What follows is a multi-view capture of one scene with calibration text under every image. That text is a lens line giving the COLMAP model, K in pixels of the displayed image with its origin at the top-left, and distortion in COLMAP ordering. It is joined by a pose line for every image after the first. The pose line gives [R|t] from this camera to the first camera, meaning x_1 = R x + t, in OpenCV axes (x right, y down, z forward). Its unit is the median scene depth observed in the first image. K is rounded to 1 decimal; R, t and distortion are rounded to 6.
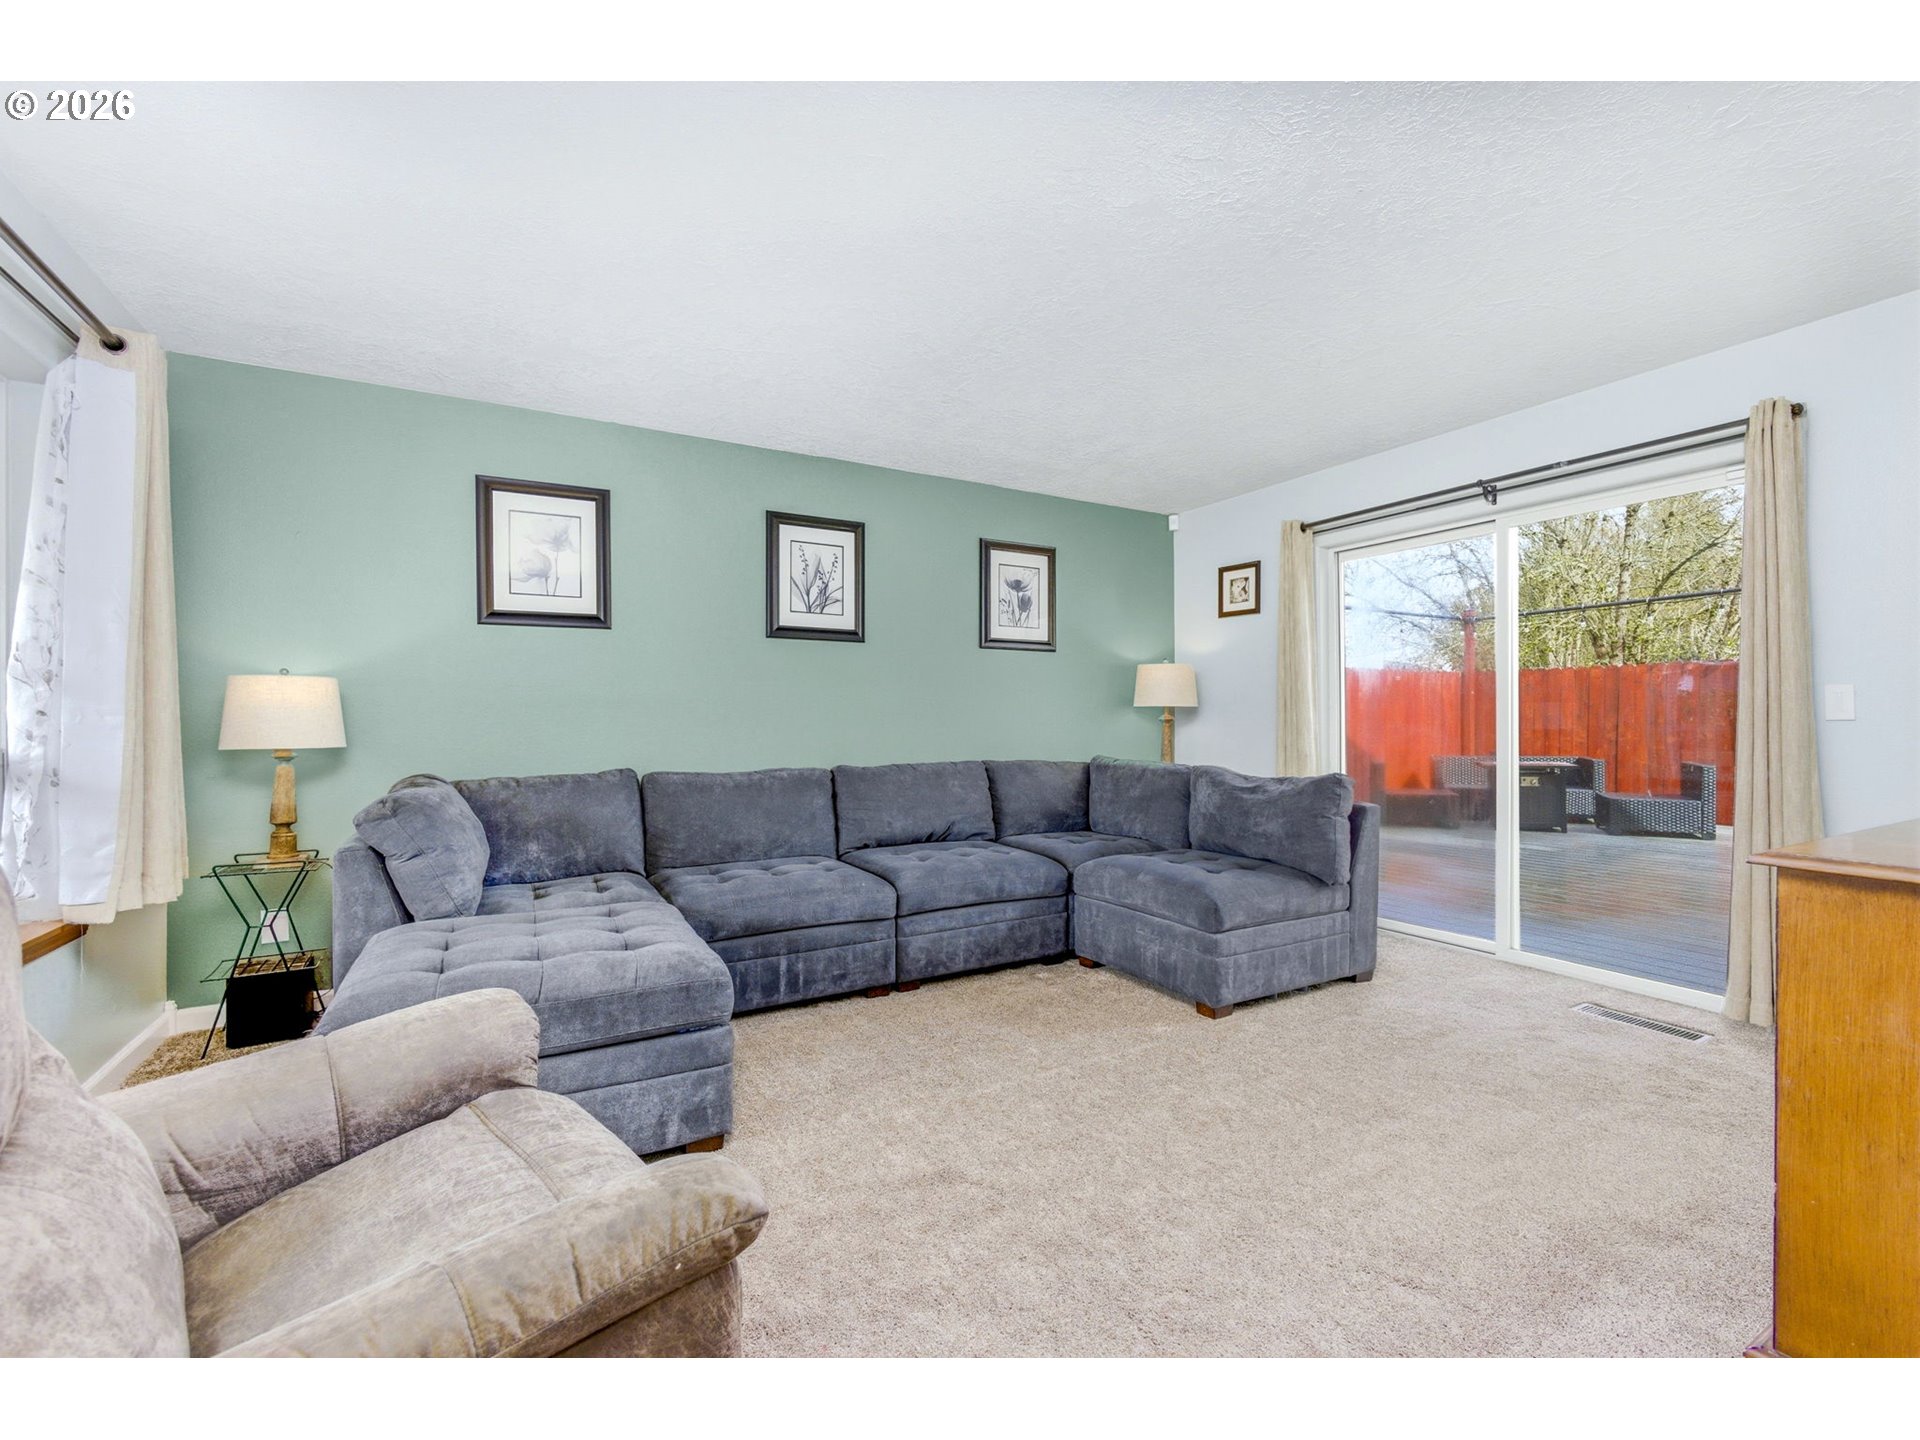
lens RADIAL K [[828.0, 0, 956.8], [0, 828.0, 715.2], [0, 0, 1]] dist [0.000715, 0.000760]
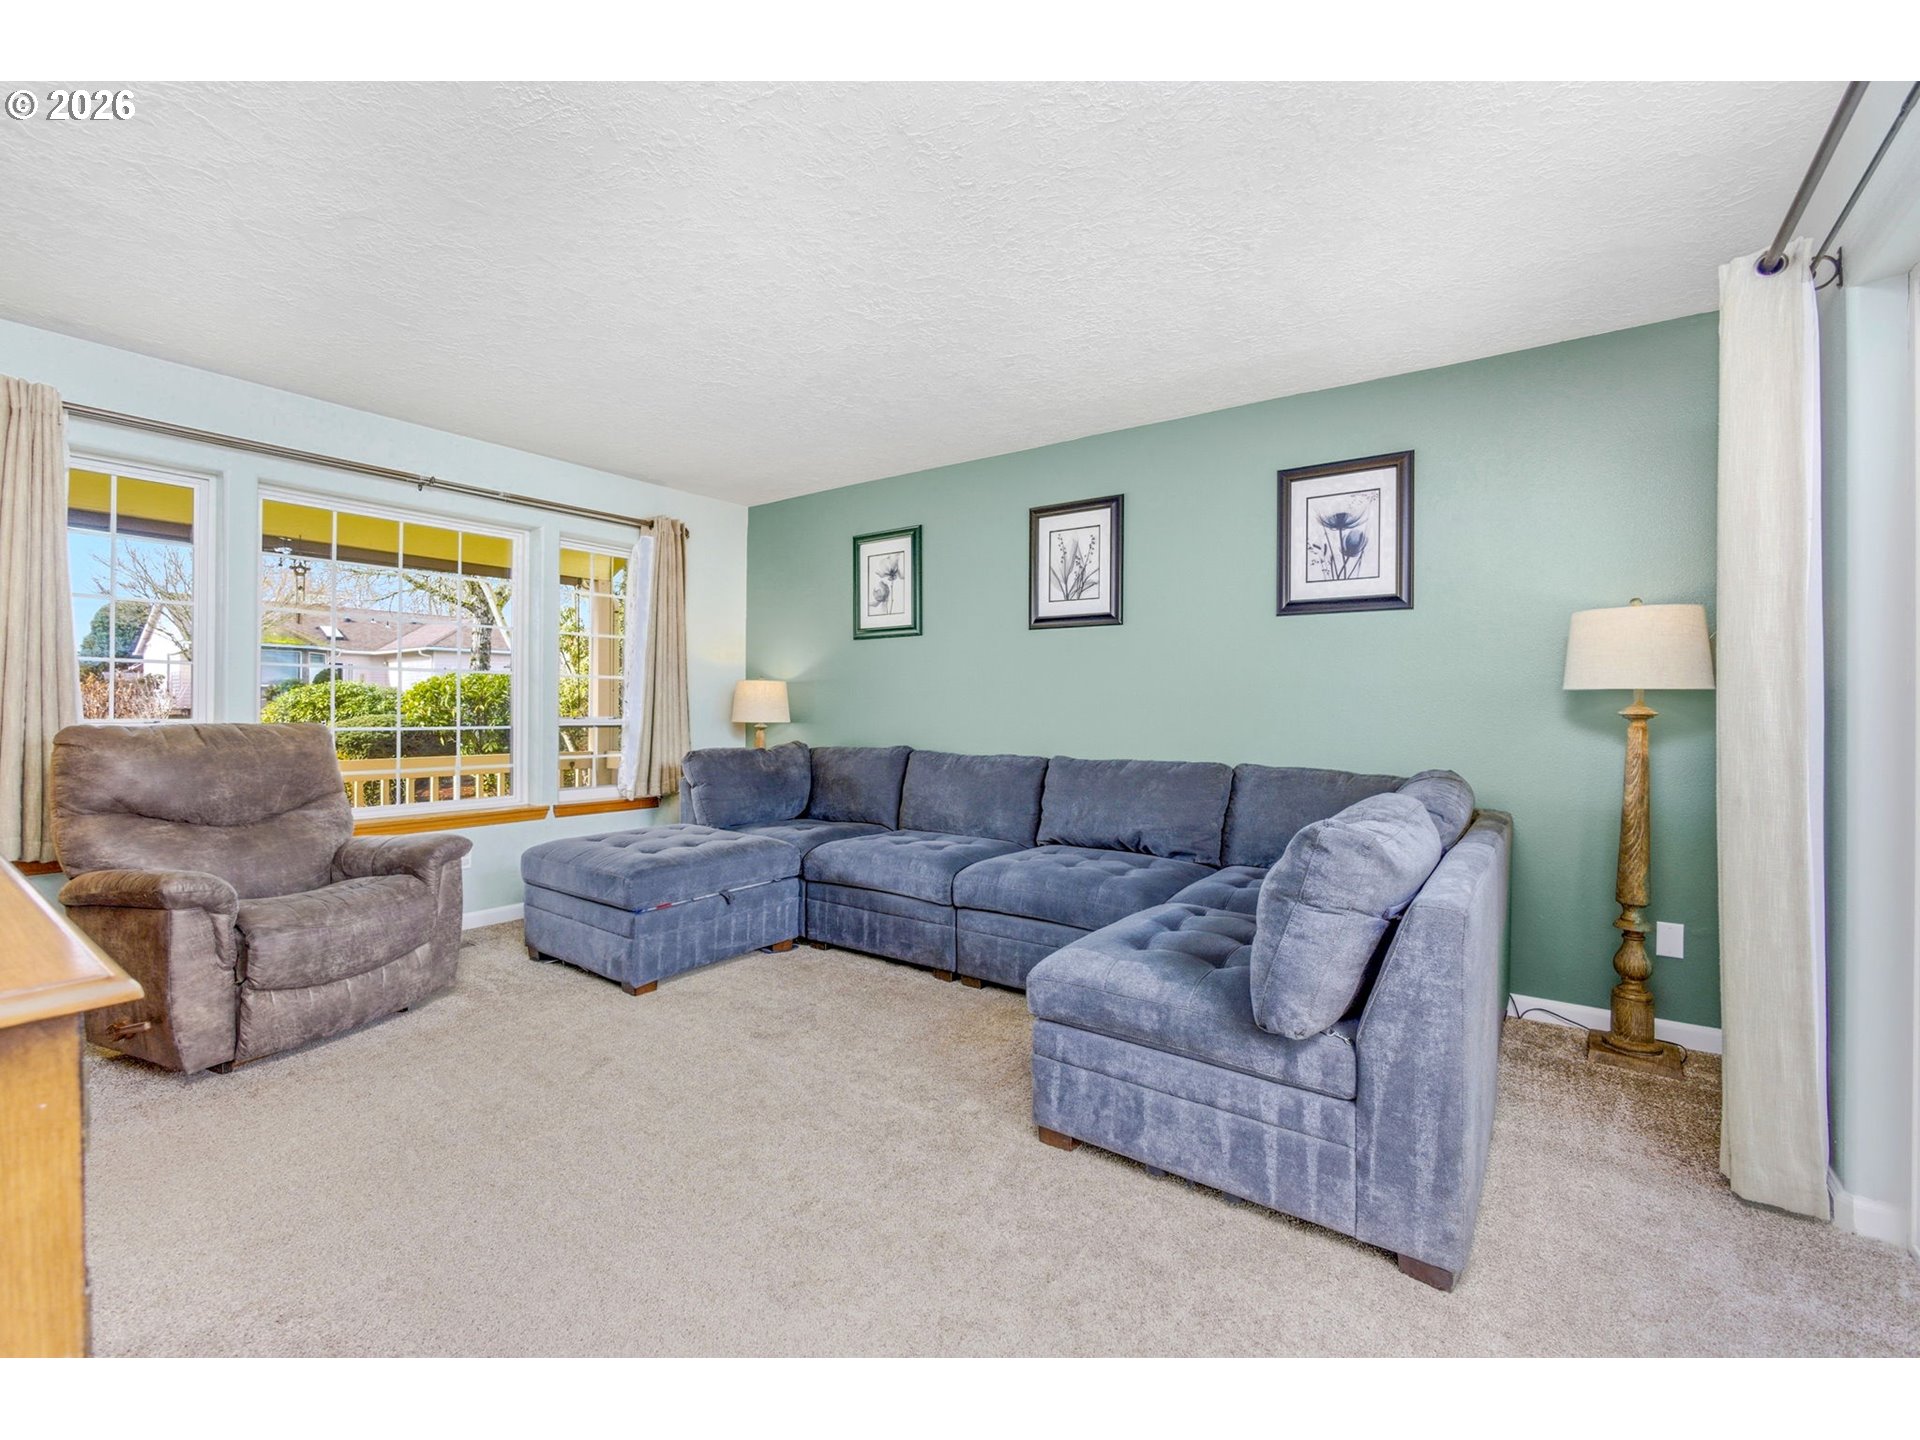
lens RADIAL K [[828.0, 0, 942.4], [0, 828.0, 706.2], [0, 0, 1]] dist [0.000715, 0.000760]
pose [[0.407350, 0.008083, -0.913236, 0.652188], [-0.000925, 0.999964, 0.008438, -0.005574], [0.913272, -0.002592, 0.407343, 0.452436]]
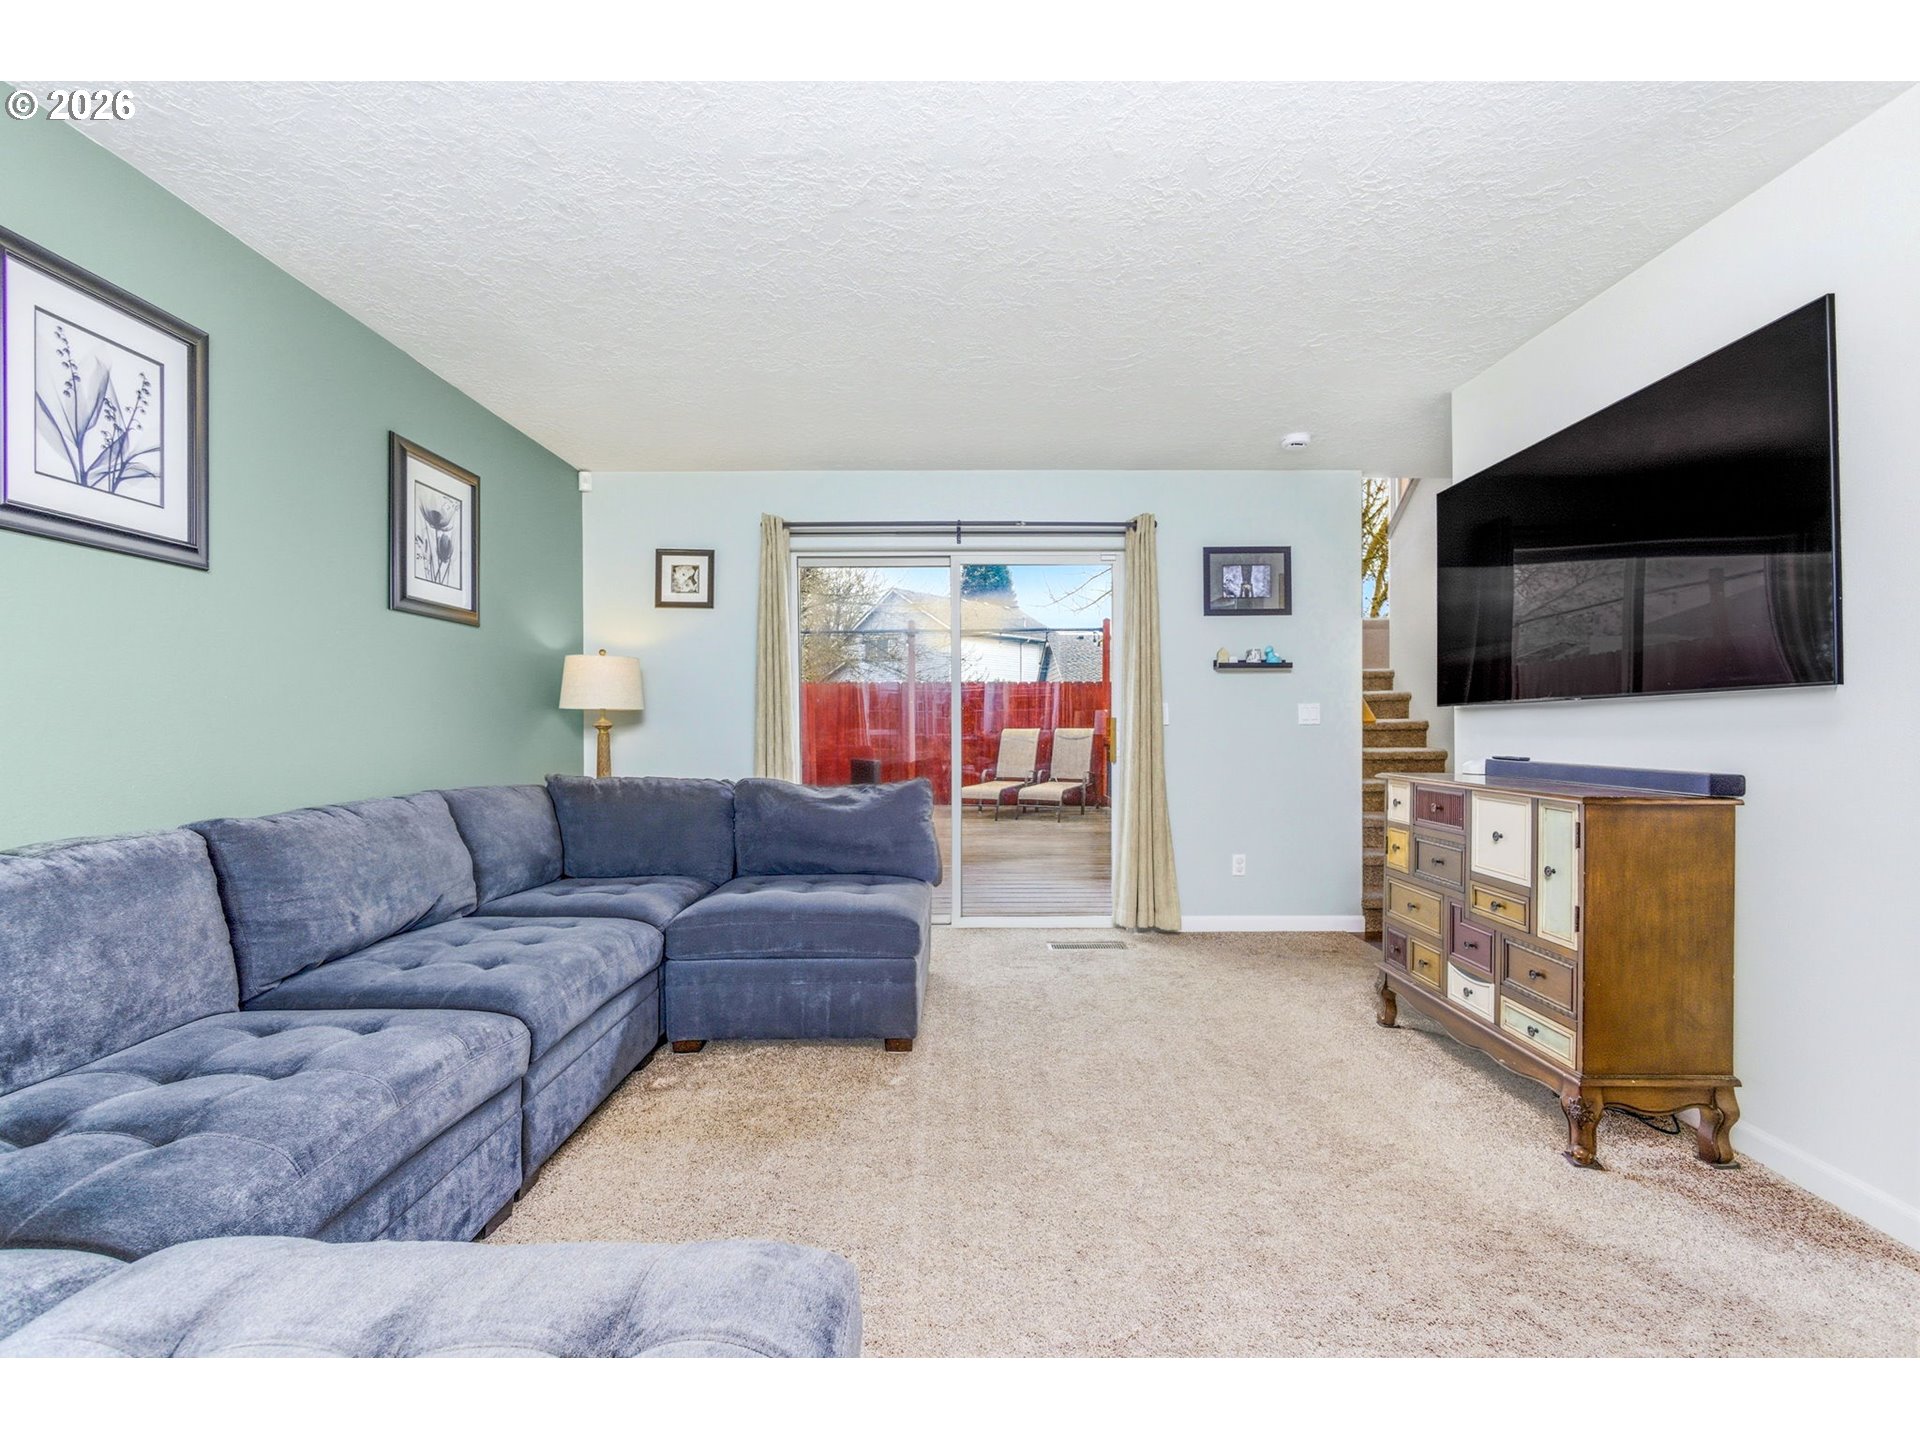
lens RADIAL K [[828.0, 0, 953.1], [0, 828.0, 731.1], [0, 0, 1]] dist [0.000715, 0.000760]
pose [[0.494489, -0.005383, 0.869167, -0.329718], [-0.004149, 0.999955, 0.008553, 0.003012], [-0.869174, -0.007835, 0.494445, 0.361788]]
